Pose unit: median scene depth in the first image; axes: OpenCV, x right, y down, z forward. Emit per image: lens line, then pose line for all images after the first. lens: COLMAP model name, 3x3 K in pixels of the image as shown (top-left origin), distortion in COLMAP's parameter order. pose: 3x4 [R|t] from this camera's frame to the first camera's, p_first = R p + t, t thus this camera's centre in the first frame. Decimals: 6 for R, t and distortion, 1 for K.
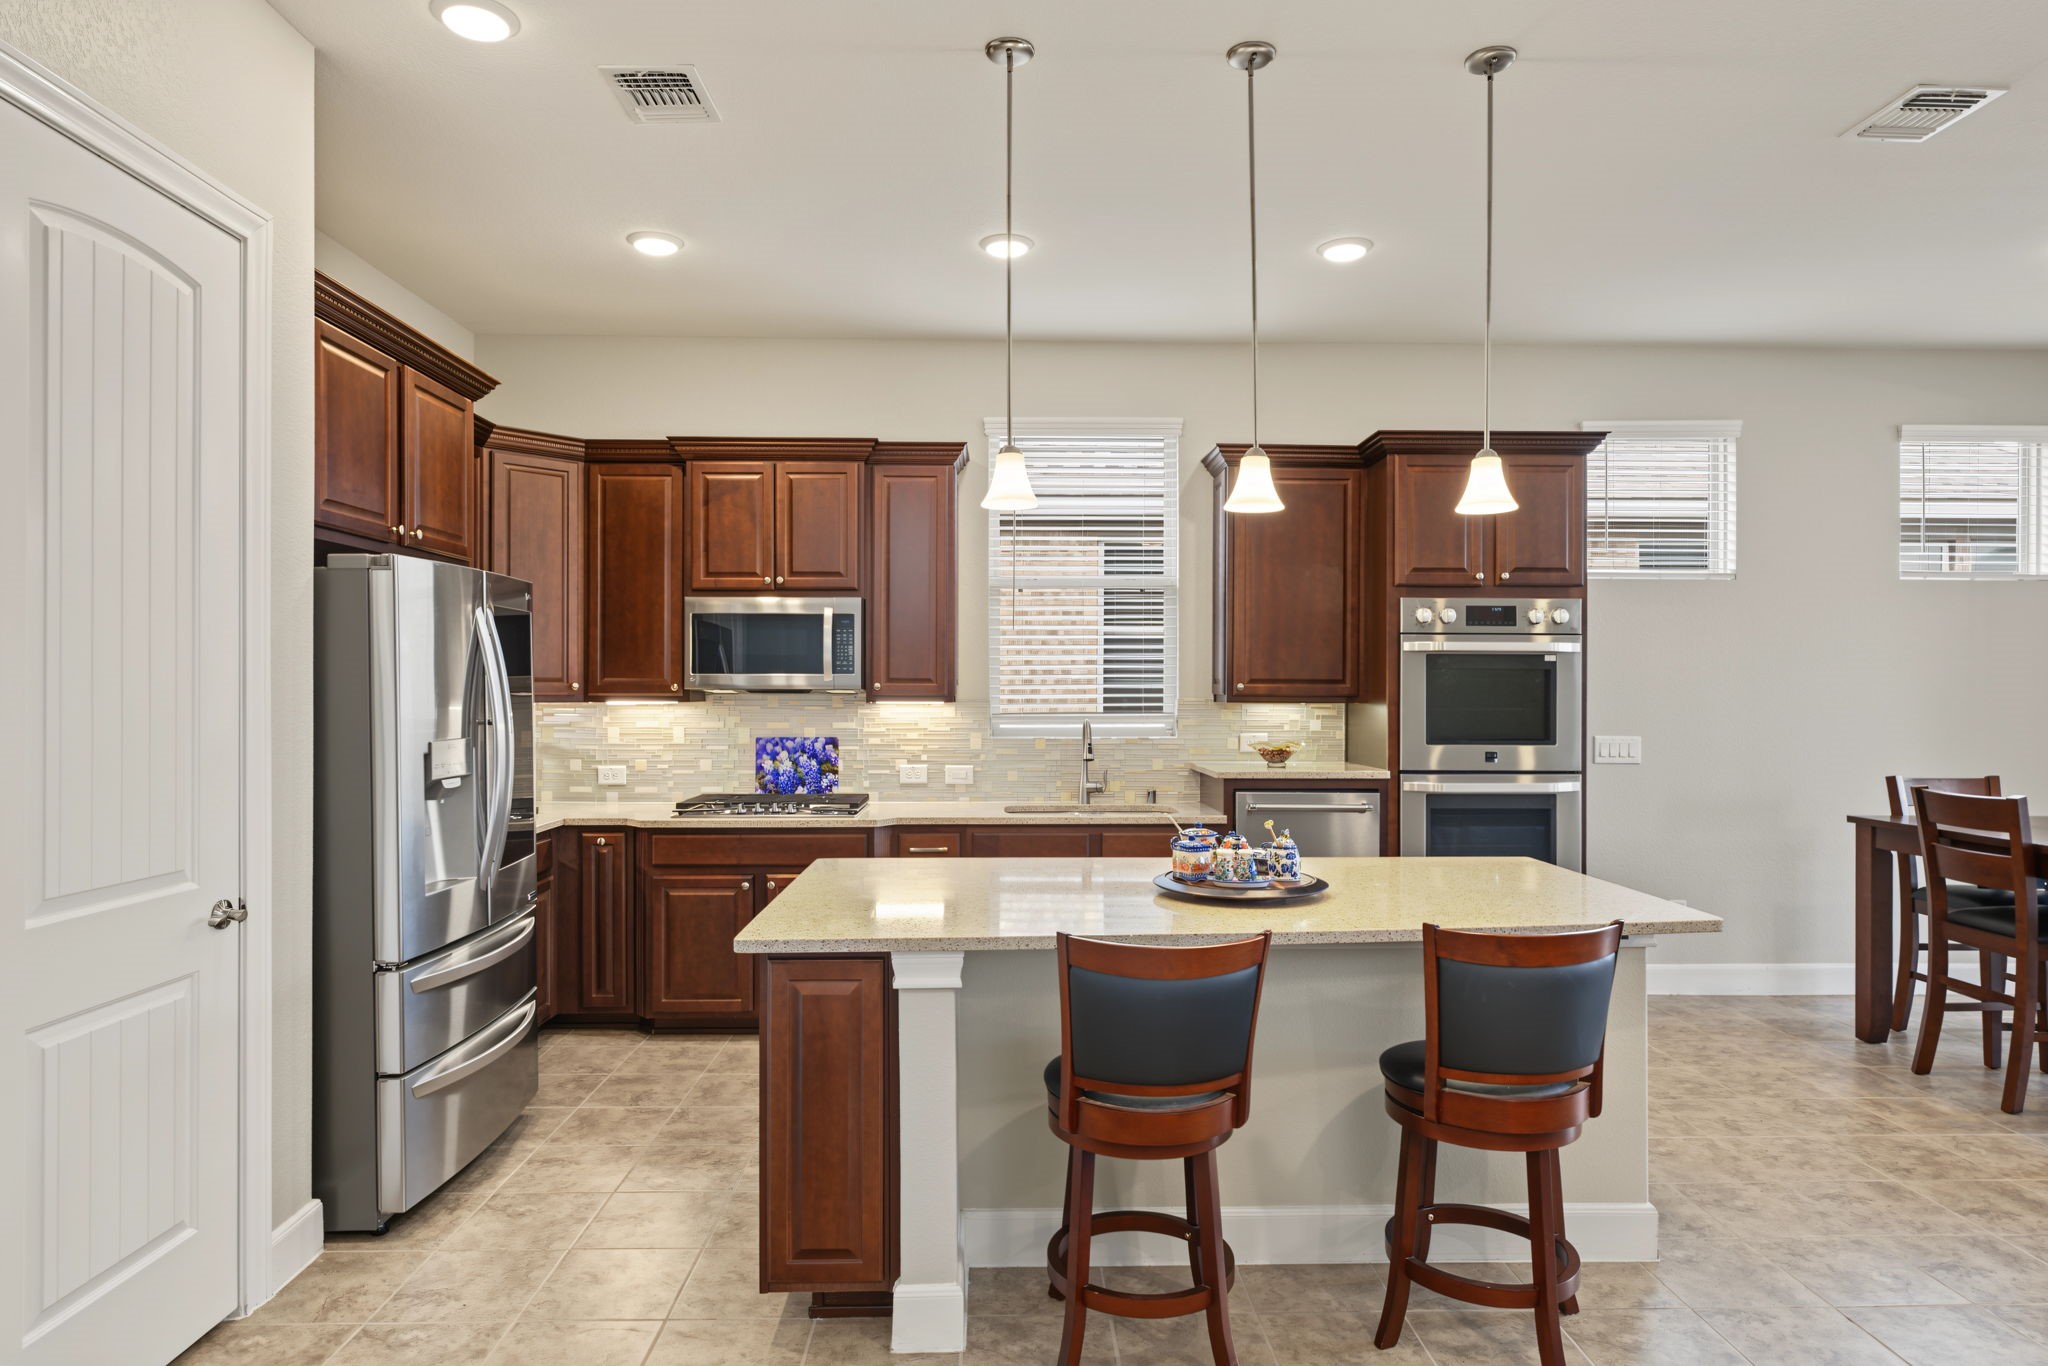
lens RADIAL K [[1179.2, 0, 1022.1], [0, 1179.2, 690.2], [0, 0, 1]] dist [0.005138, 0.000768]
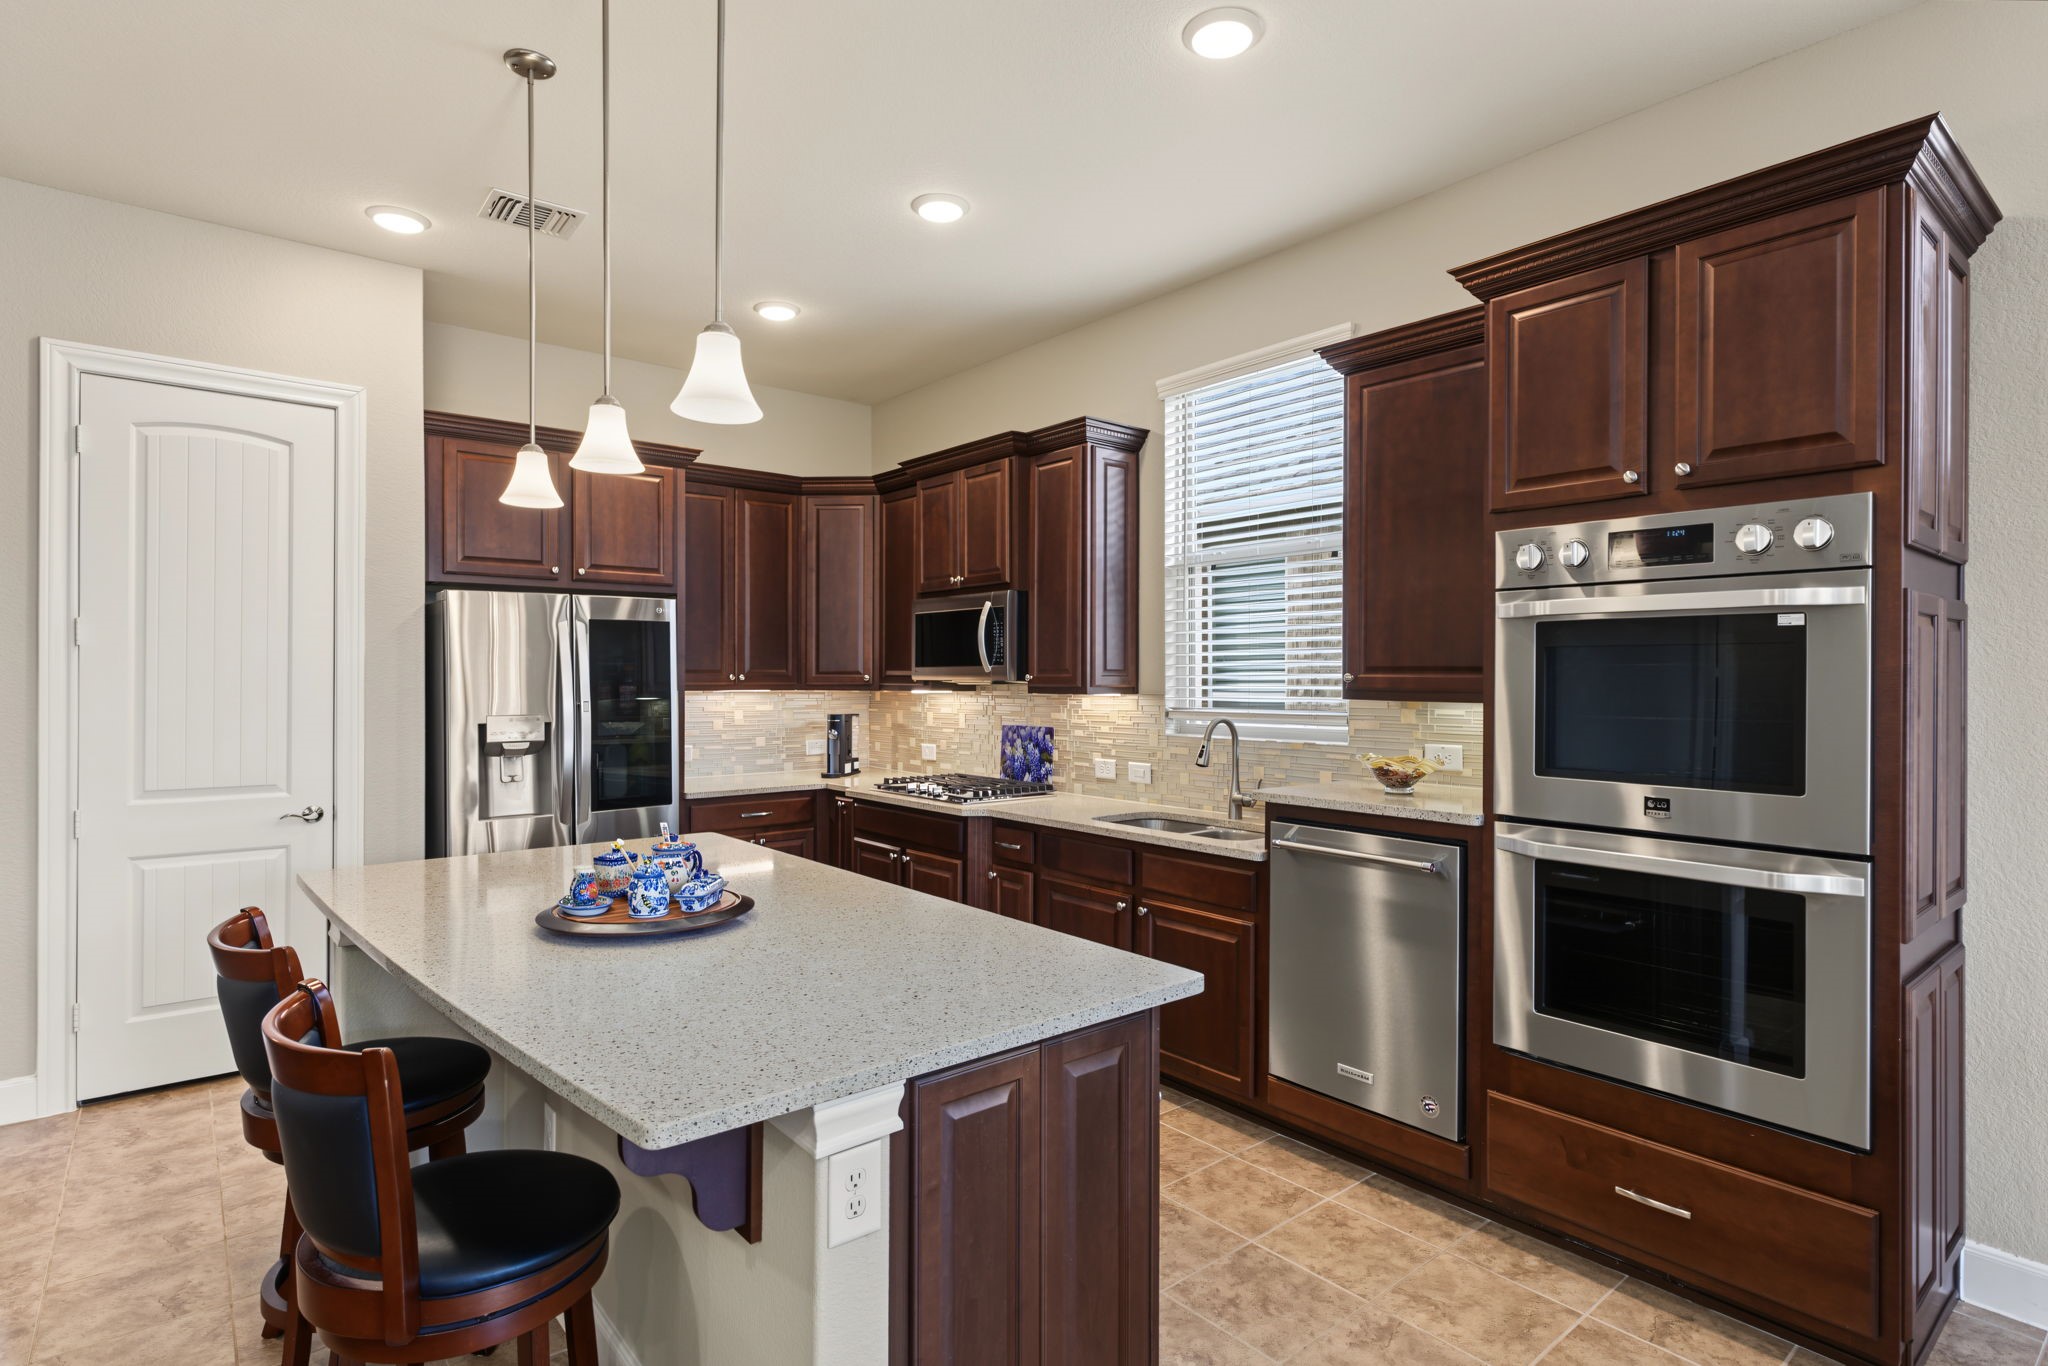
lens RADIAL K [[1031.8, 0, 1025.0], [0, 1031.8, 681.6], [0, 0, 1]] dist [-0.006040, 0.000346]
pose [[0.619092, 0.002083, -0.785316, 0.587144], [-0.001273, 0.999998, 0.001649, -0.001468], [0.785318, -0.000021, 0.619093, 0.477311]]
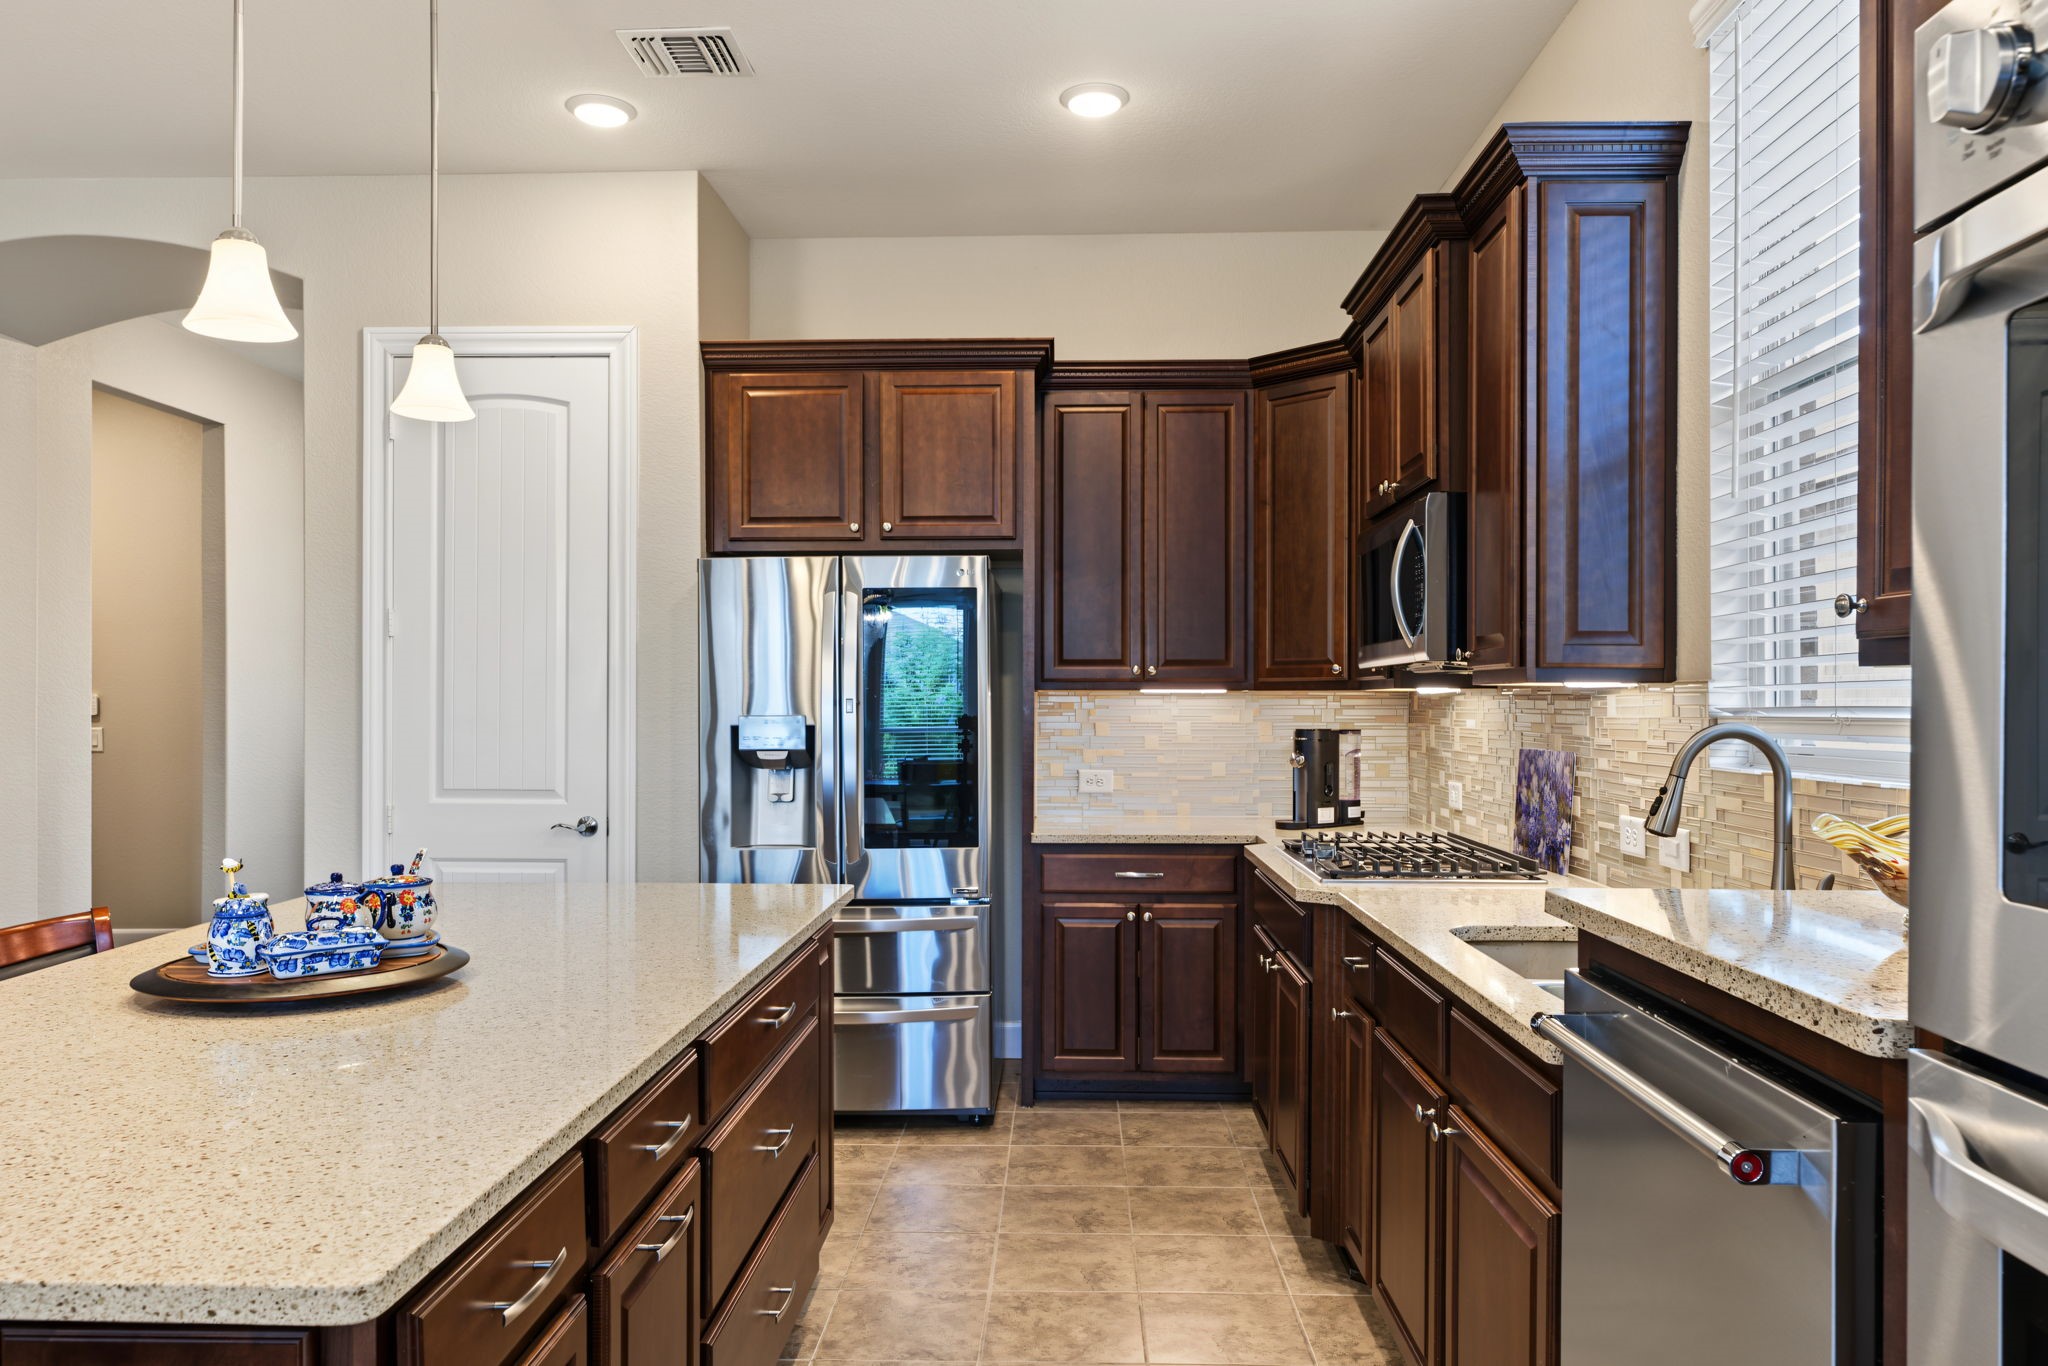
lens RADIAL K [[1382.5, 0, 1011.8], [0, 1382.5, 711.3], [0, 0, 1]] dist [0.002350, 0.002453]
pose [[-0.063989, 0.005049, -0.997938, 0.533577], [-0.001608, 0.999985, 0.005162, 0.020201], [0.997949, 0.001935, -0.063980, 0.876032]]
